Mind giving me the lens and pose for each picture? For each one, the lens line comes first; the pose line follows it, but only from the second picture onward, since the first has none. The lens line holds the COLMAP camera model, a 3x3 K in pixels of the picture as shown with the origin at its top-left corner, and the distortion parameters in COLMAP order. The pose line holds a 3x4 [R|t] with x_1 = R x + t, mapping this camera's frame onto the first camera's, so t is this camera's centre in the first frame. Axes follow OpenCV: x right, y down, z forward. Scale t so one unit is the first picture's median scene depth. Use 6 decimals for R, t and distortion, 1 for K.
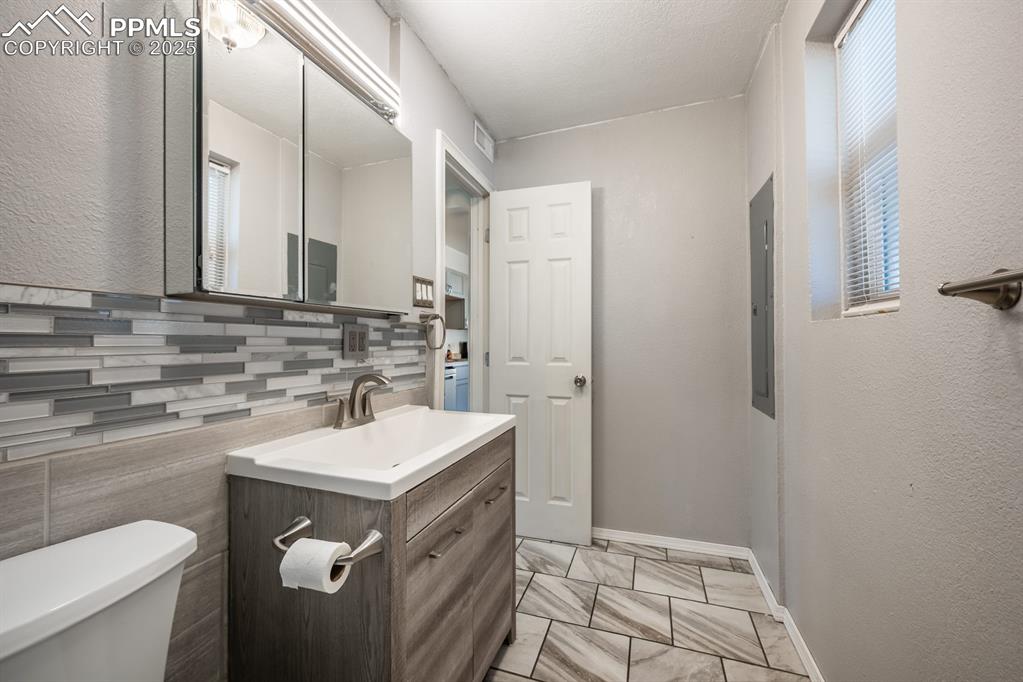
lens RADIAL K [[402.1, 0, 504.8], [0, 402.1, 346.5], [0, 0, 1]] dist [-0.008747, 0.000283]
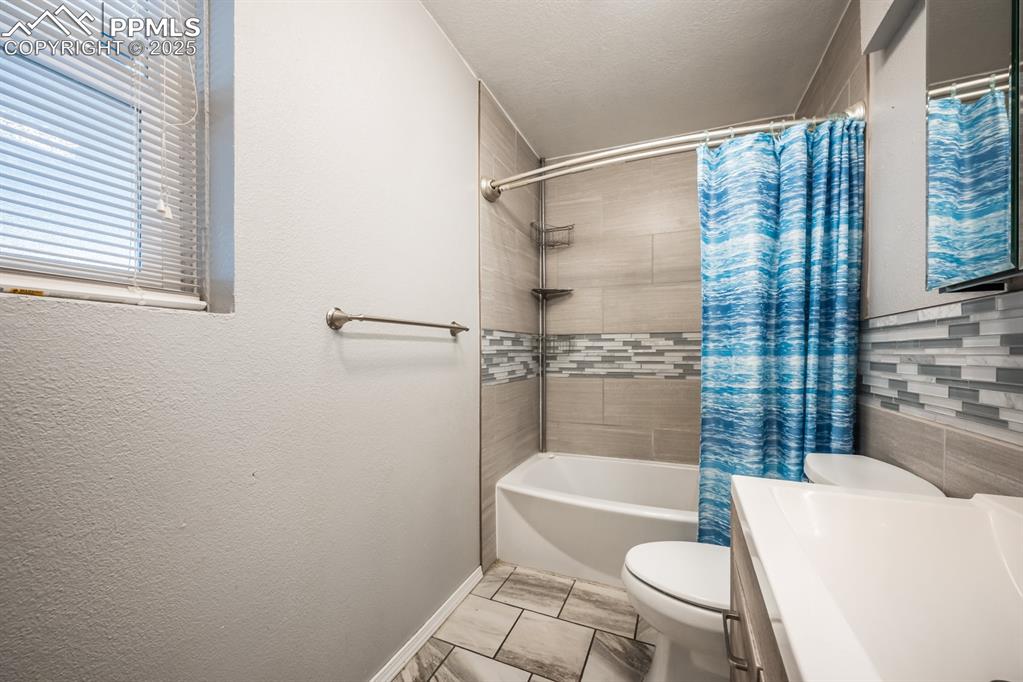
lens RADIAL K [[402.1, 0, 504.8], [0, 402.1, 346.5], [0, 0, 1]] dist [-0.008747, 0.000283]
pose [[-0.997885, 0.002573, 0.064956, 0.241077], [0.002093, 0.999970, -0.007463, 0.003437], [-0.064974, -0.007311, -0.997860, 2.013832]]
